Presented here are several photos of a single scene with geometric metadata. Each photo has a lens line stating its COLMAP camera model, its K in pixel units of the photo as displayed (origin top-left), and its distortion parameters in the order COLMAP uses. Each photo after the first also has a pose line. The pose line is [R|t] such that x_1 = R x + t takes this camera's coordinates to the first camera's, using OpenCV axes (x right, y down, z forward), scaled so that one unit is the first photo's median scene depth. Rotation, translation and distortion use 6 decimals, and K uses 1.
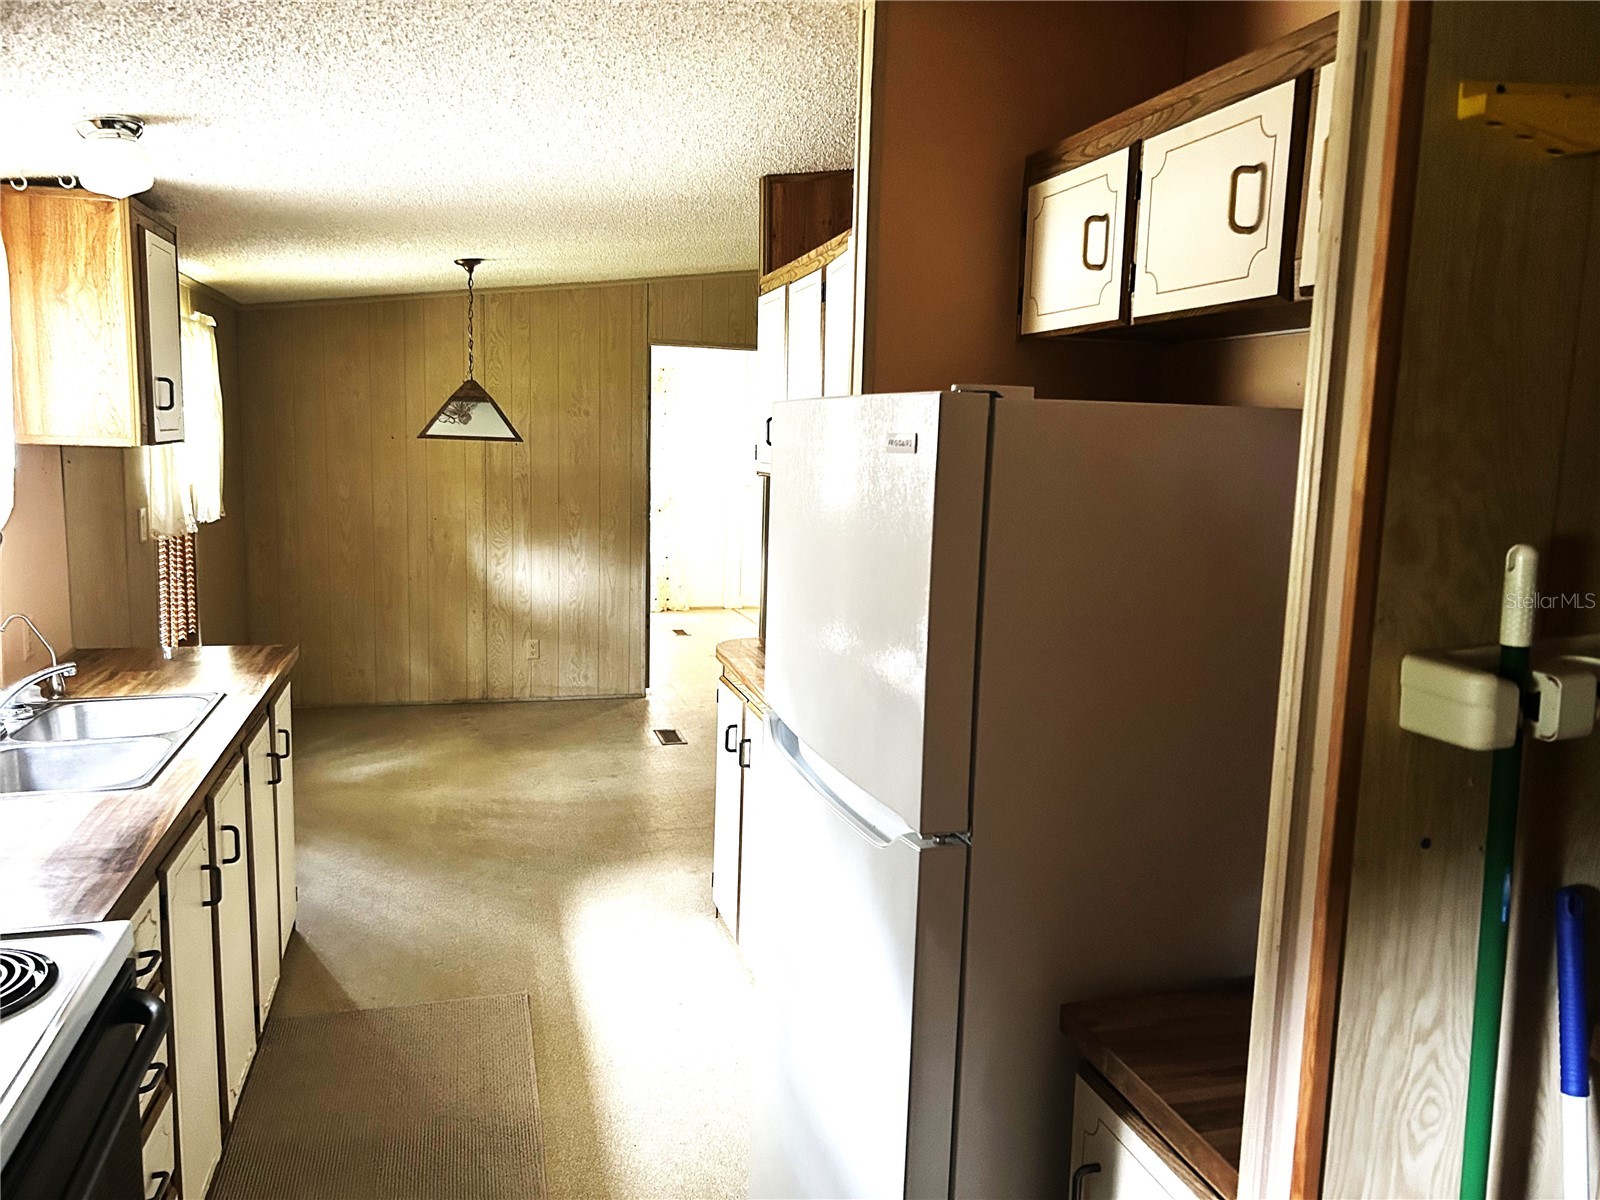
lens RADIAL K [[1195.0, 0, 806.4], [0, 1195.0, 609.9], [0, 0, 1]] dist [0.058642, -0.079947]
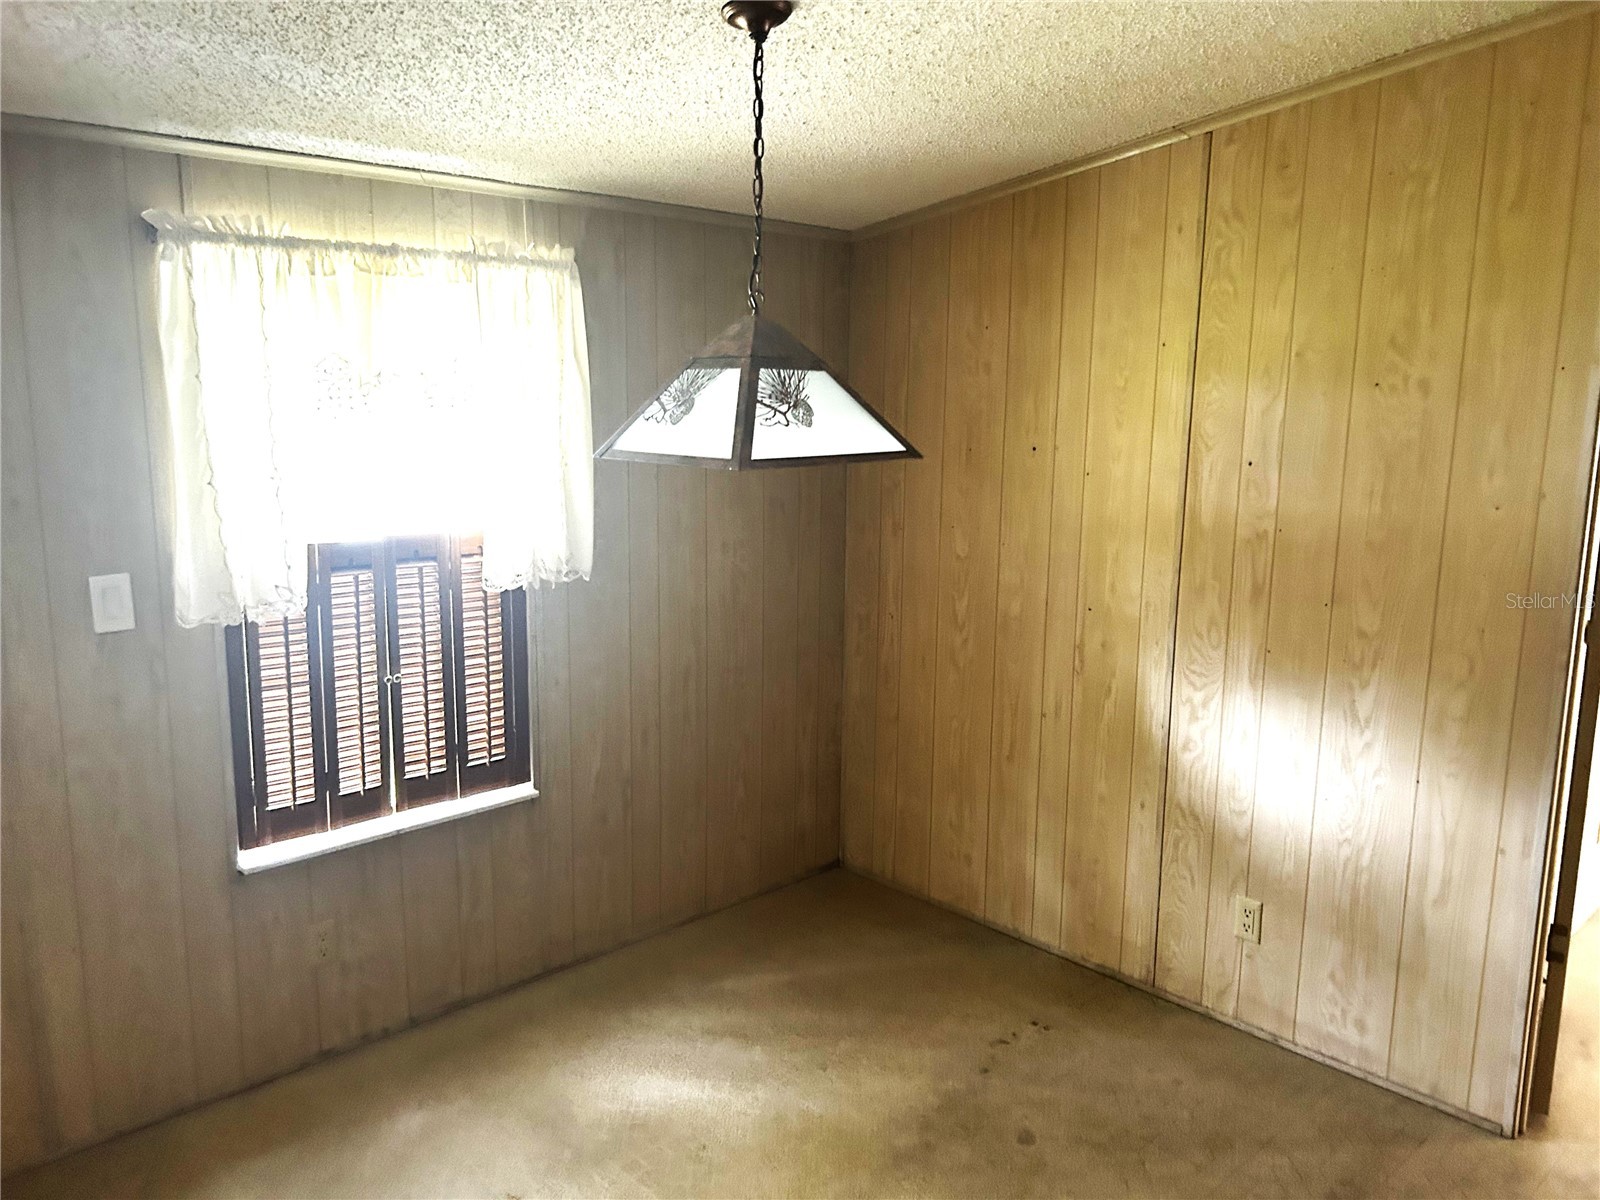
lens RADIAL K [[1195.0, 0, 806.4], [0, 1195.0, 609.9], [0, 0, 1]] dist [0.058642, -0.079947]
pose [[0.462334, 0.124120, -0.877976, 0.116912], [-0.122384, 0.989610, 0.075456, -0.145519], [0.878219, 0.072564, 0.472721, 0.965041]]
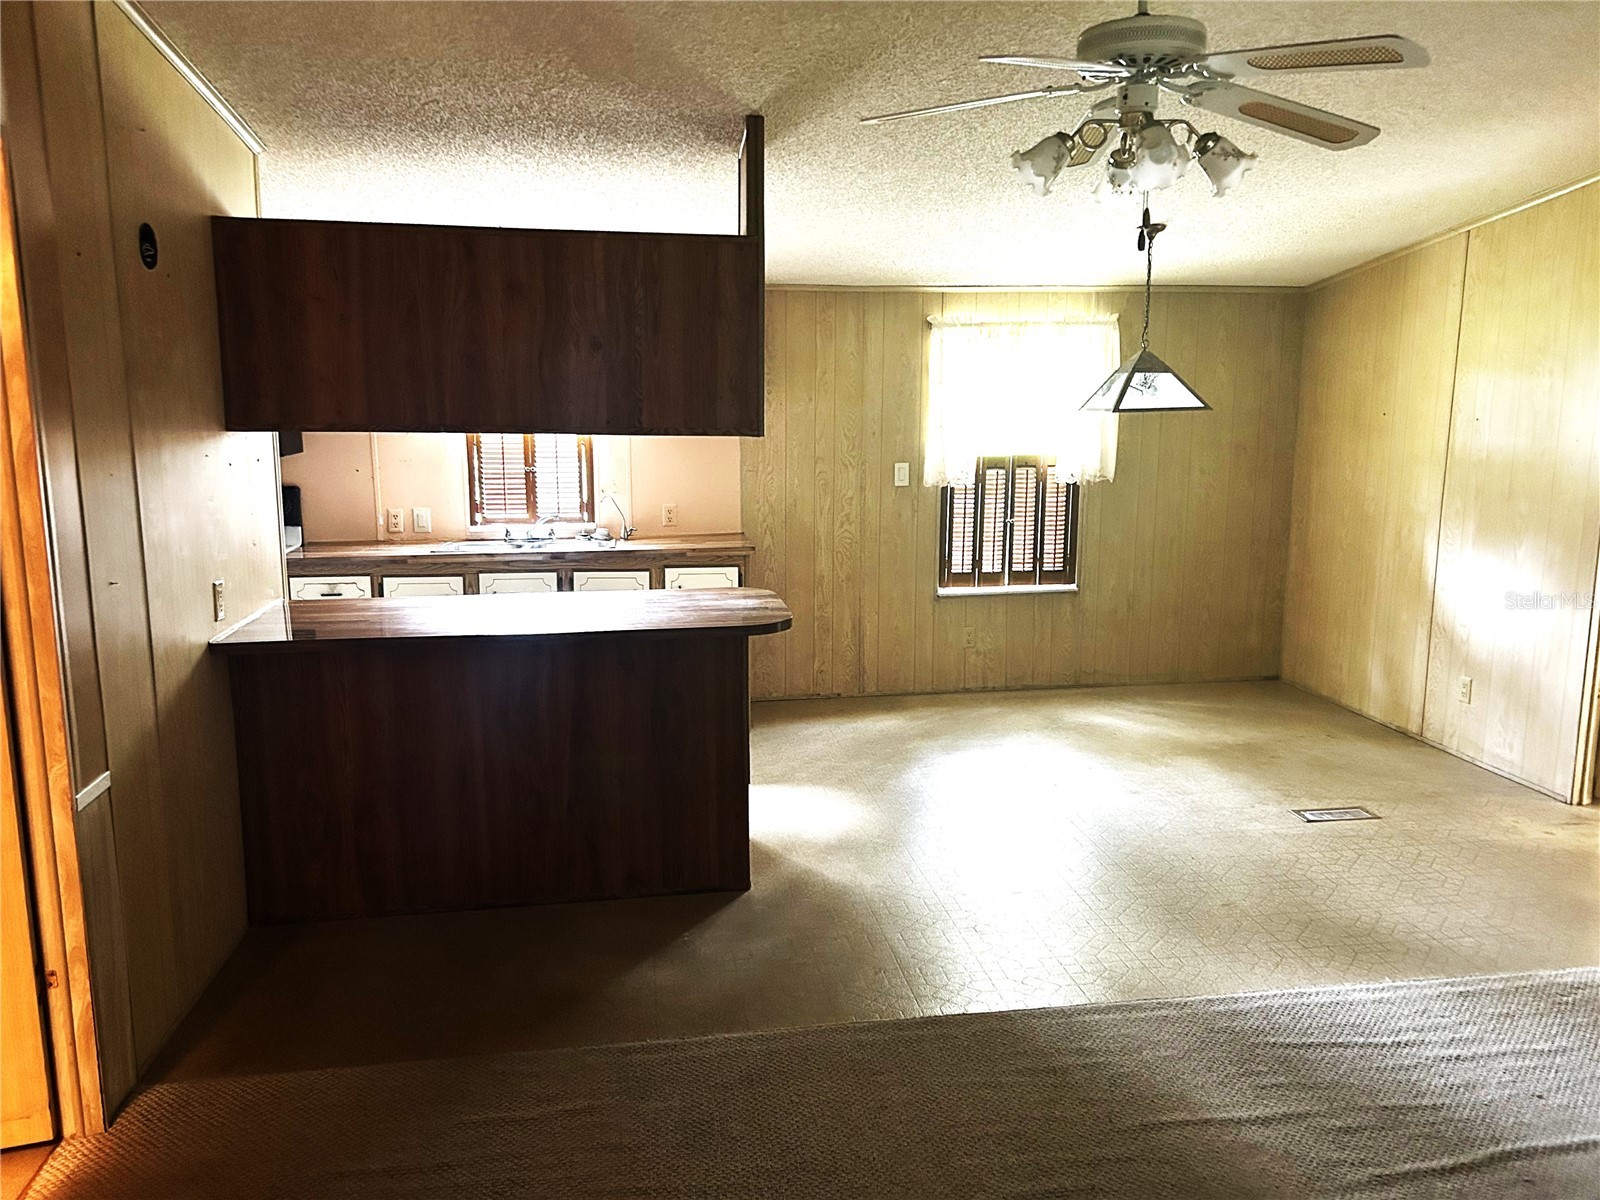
lens RADIAL K [[1180.8, 0, 800.0], [0, 1180.8, 600.0], [0, 0, 1]] dist [0.055005, -0.080589]
pose [[-0.136158, 0.131492, -0.981922, 0.856692], [-0.146470, 0.977588, 0.151222, -0.114238], [0.979800, 0.164412, -0.113846, 1.011990]]
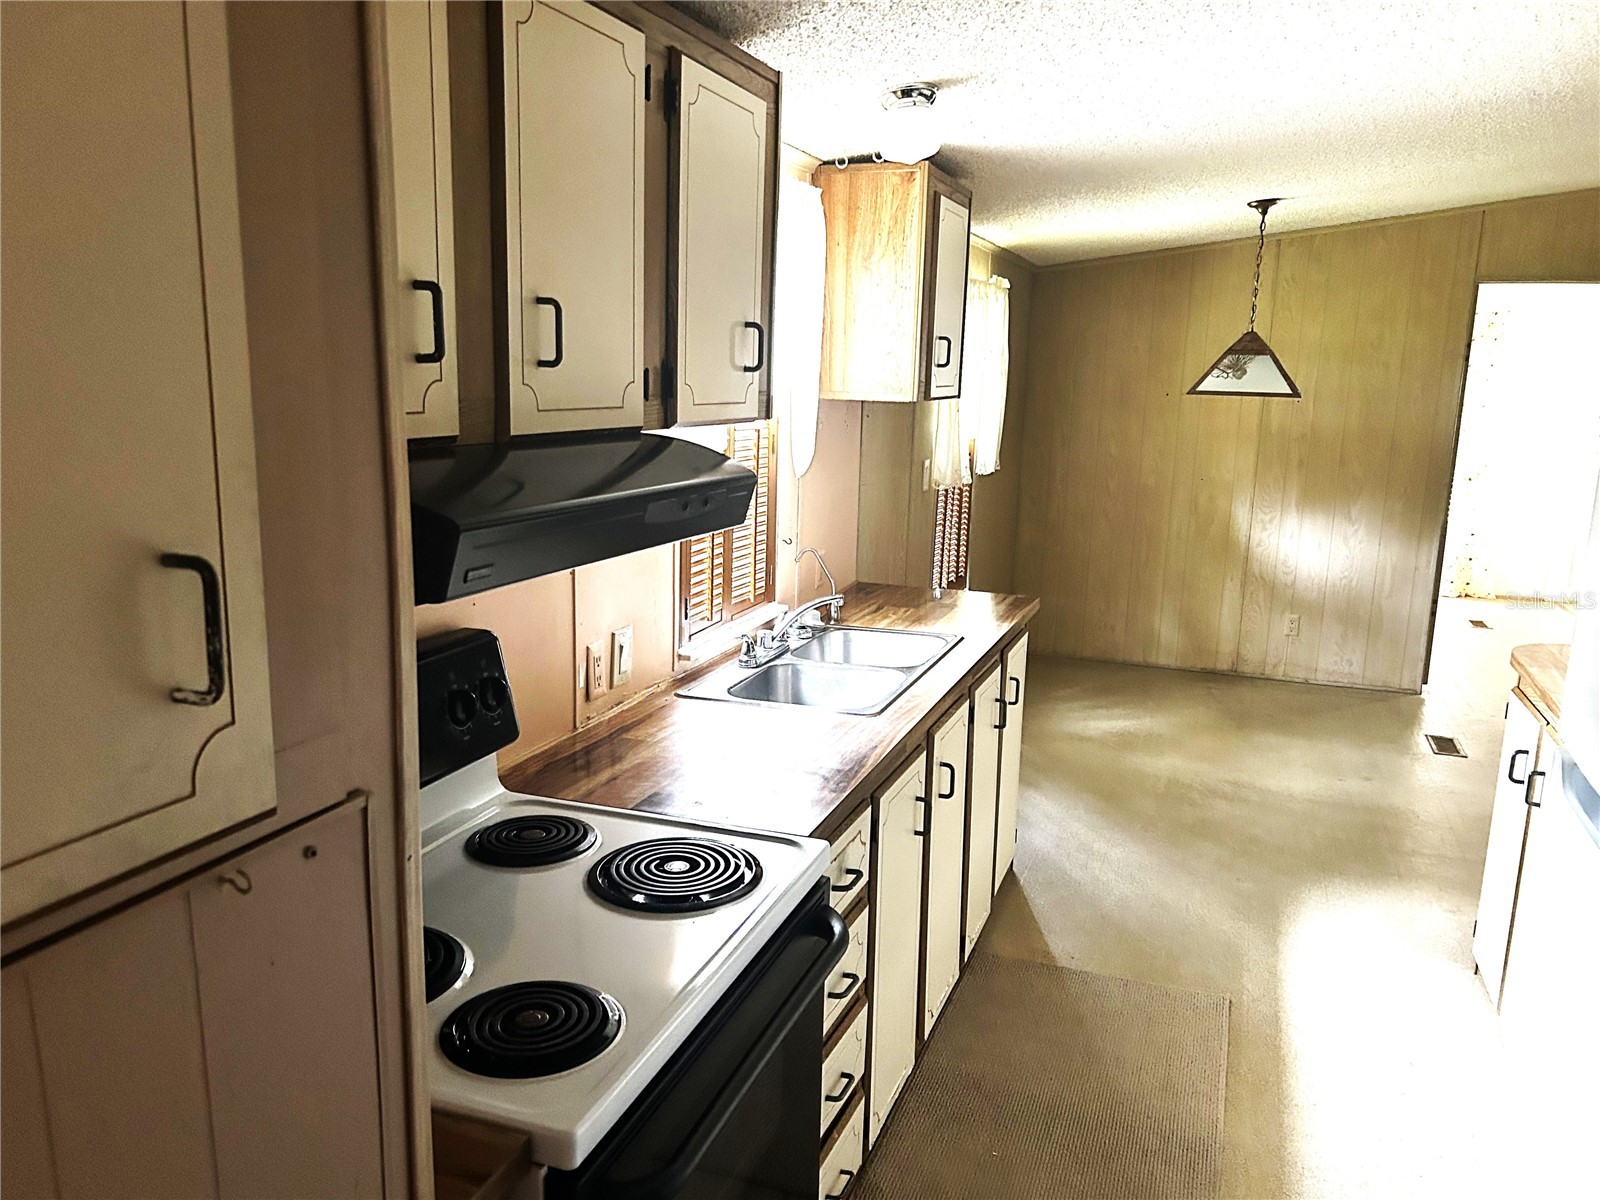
lens RADIAL K [[1195.0, 0, 806.4], [0, 1195.0, 609.9], [0, 0, 1]] dist [0.058642, -0.079947]
pose [[0.808833, 0.103657, -0.578830, 0.006310], [-0.084802, 0.994613, 0.059616, -0.003150], [0.581891, 0.000867, 0.813266, 0.045428]]
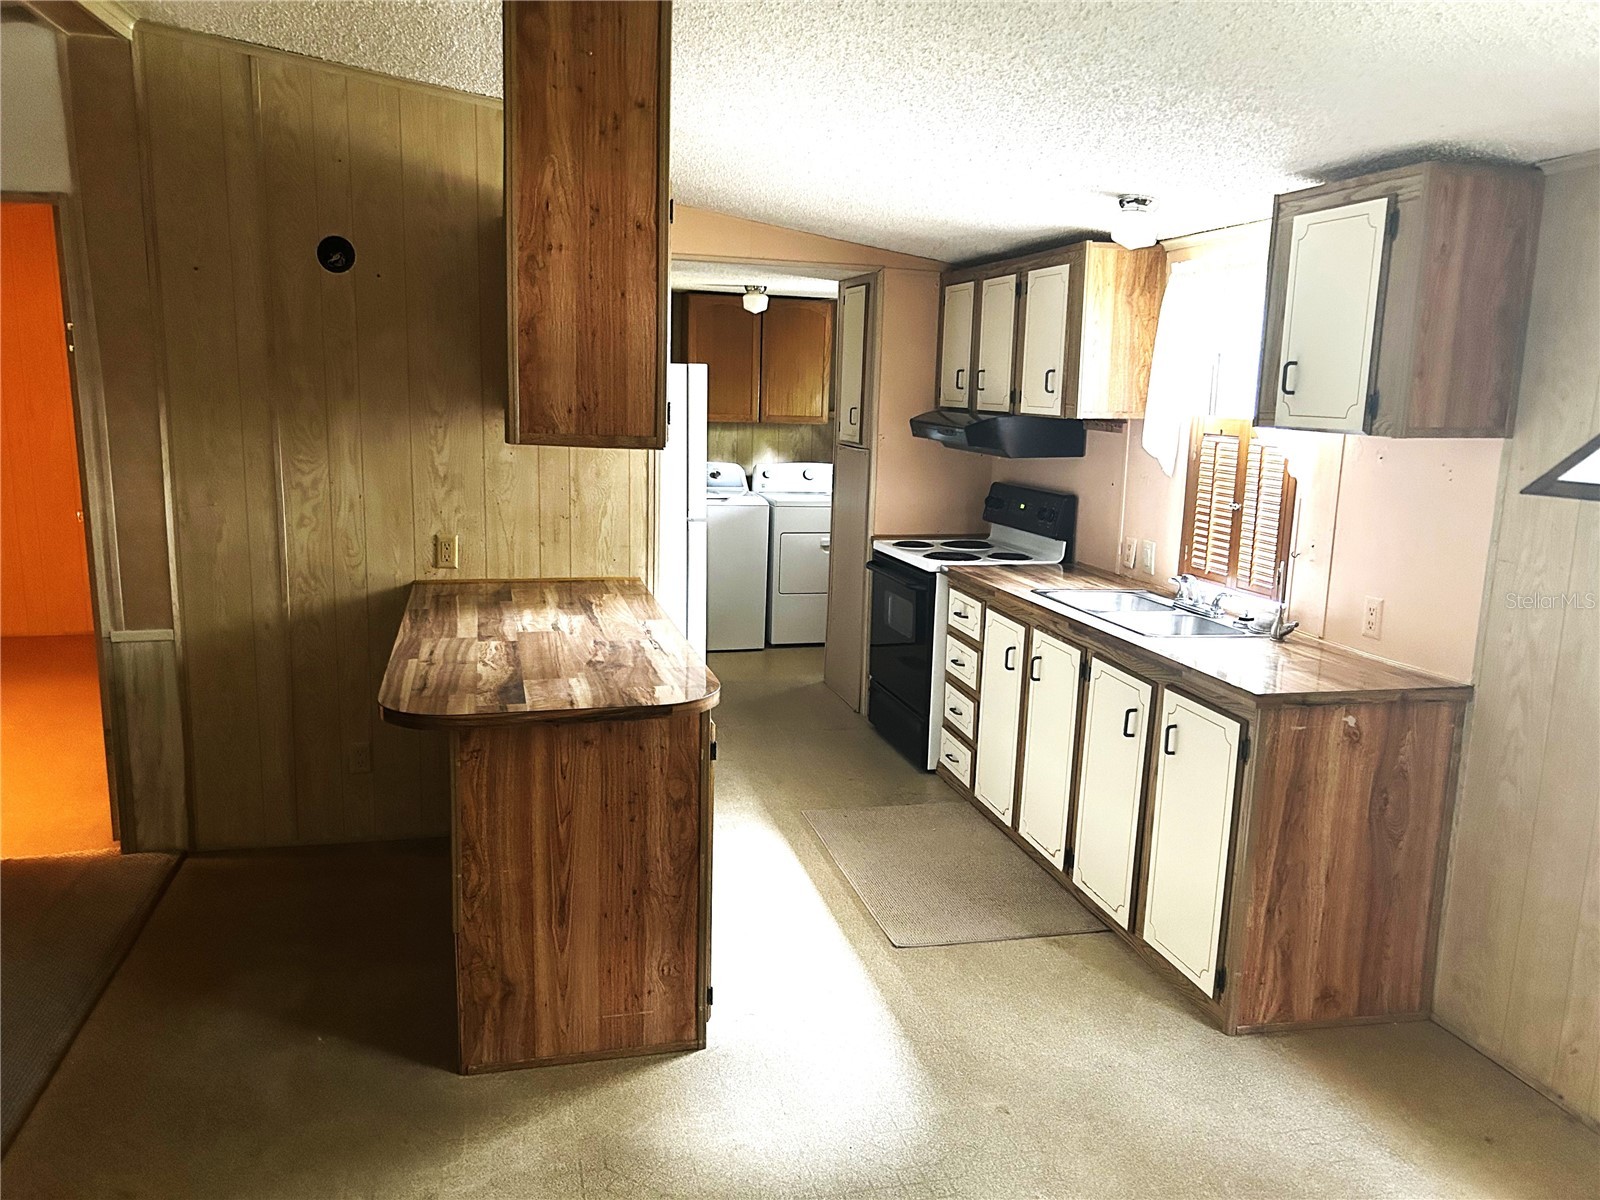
lens RADIAL K [[1195.0, 0, 806.4], [0, 1195.0, 609.9], [0, 0, 1]] dist [0.058642, -0.079947]
pose [[-0.998008, -0.062185, 0.010633, -0.189108], [-0.055140, 0.941703, 0.331897, -0.225783], [-0.030652, 0.330650, -0.943256, 1.444433]]
